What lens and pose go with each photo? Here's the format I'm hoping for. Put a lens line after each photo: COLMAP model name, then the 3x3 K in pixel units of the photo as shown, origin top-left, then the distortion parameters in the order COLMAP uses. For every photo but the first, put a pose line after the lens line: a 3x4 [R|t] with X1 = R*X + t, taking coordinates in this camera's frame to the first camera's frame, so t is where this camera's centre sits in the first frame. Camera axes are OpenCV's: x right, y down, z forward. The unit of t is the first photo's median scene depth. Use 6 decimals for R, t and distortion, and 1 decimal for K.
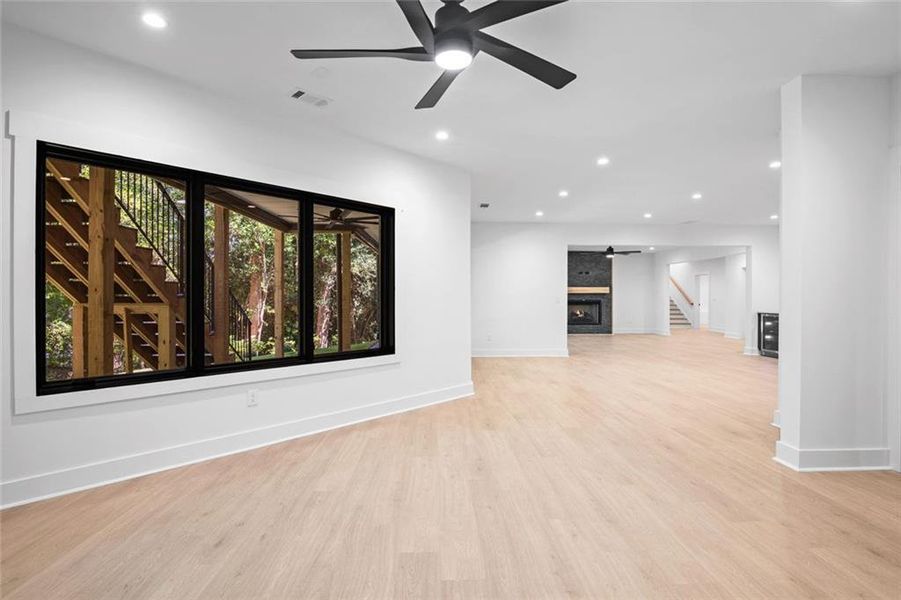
lens RADIAL K [[428.6, 0, 467.4], [0, 428.6, 300.2], [0, 0, 1]] dist [0.001093, 0.000234]
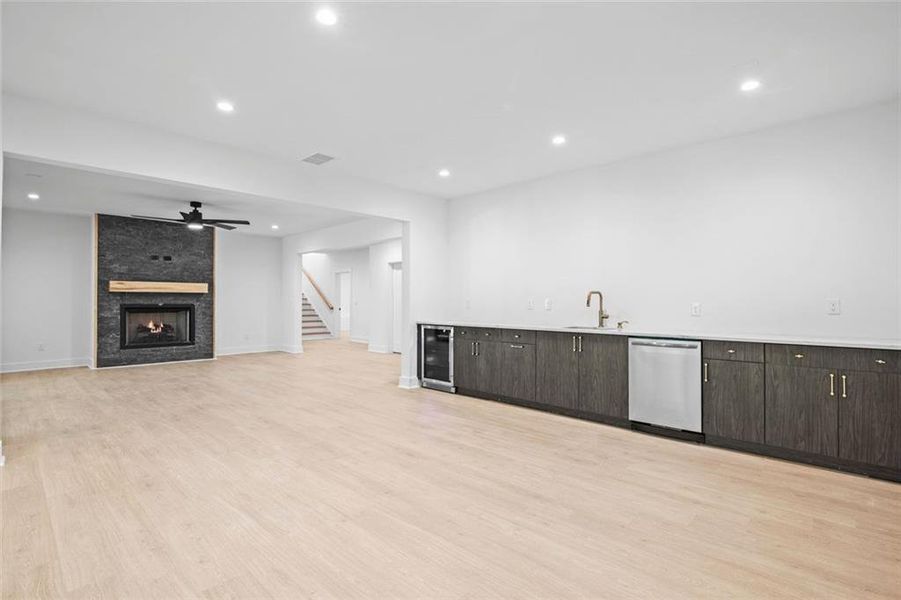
lens RADIAL K [[428.6, 0, 446.0], [0, 428.6, 297.6], [0, 0, 1]] dist [0.001093, 0.000234]
pose [[0.742218, 0.003957, 0.670147, 0.168472], [0.002653, 0.999957, -0.008843, -0.003221], [-0.670153, 0.008341, 0.742176, 0.303819]]
